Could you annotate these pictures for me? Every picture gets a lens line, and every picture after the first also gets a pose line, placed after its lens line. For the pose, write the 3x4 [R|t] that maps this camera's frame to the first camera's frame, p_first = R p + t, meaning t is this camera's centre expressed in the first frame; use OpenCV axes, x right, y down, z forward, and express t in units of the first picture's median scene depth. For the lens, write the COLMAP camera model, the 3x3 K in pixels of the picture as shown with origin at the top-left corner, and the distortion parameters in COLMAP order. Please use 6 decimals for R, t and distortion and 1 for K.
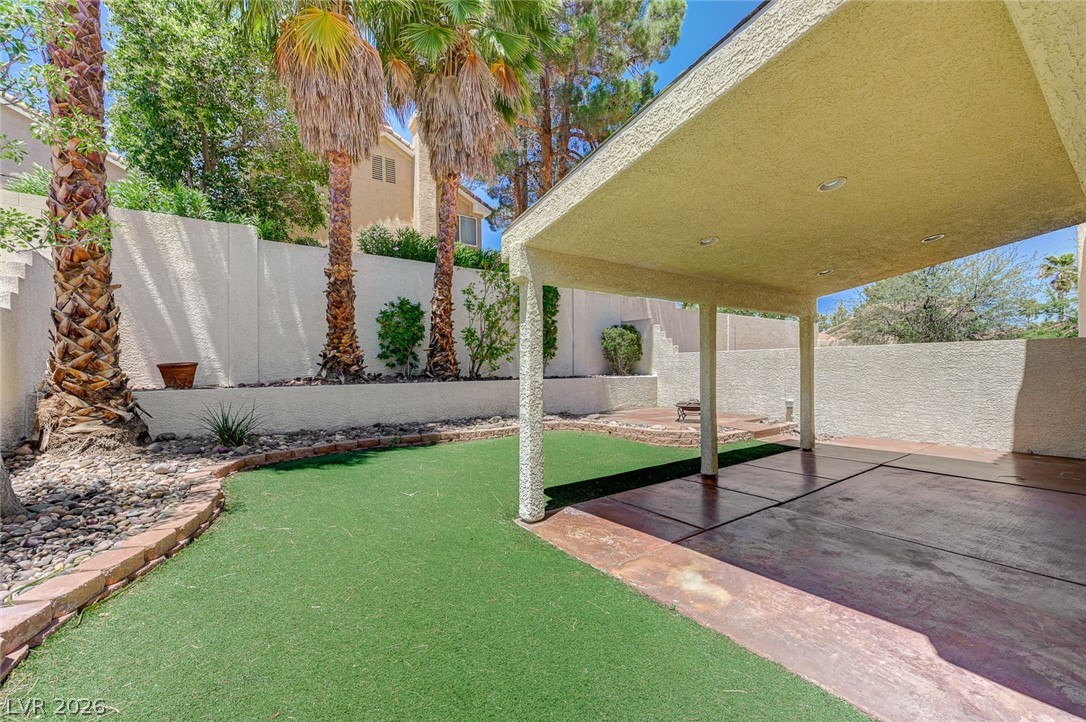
lens RADIAL K [[434.0, 0, 543.5], [0, 434.0, 361.3], [0, 0, 1]] dist [0.003754, 0.000316]
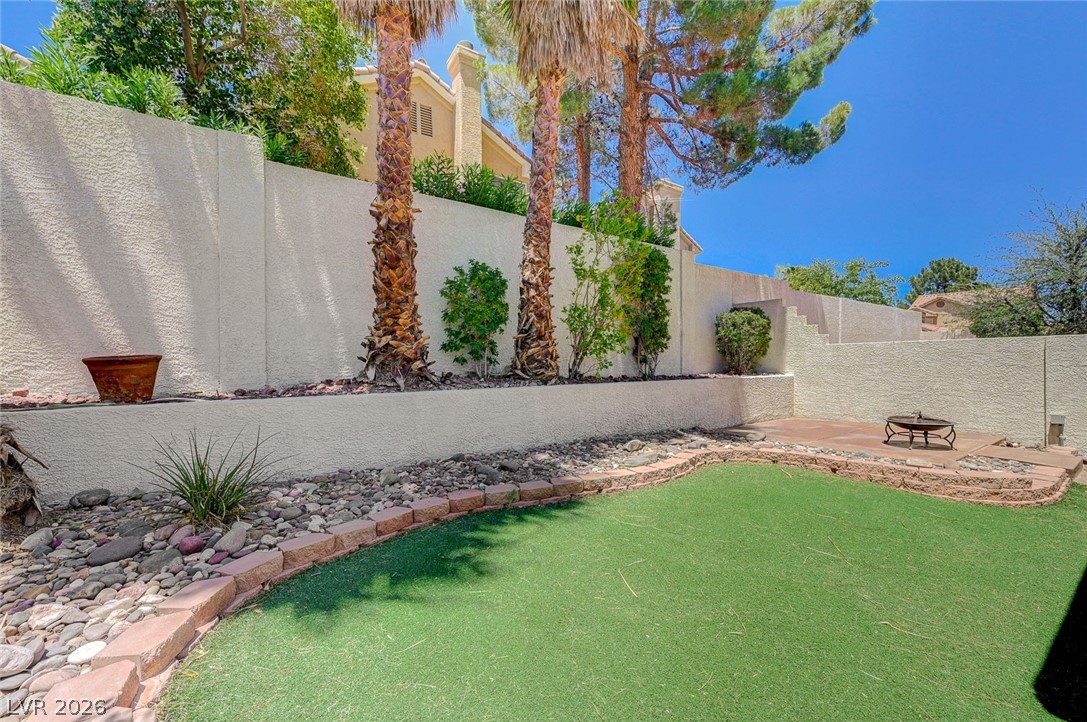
lens RADIAL K [[434.4, 0, 542.5], [0, 434.4, 361.0], [0, 0, 1]] dist [0.003754, 0.000316]
pose [[0.999898, 0.000273, -0.014257, -0.225977], [-0.000157, 0.999967, 0.008162, 0.004635], [0.014258, -0.008159, 0.999865, 0.343561]]
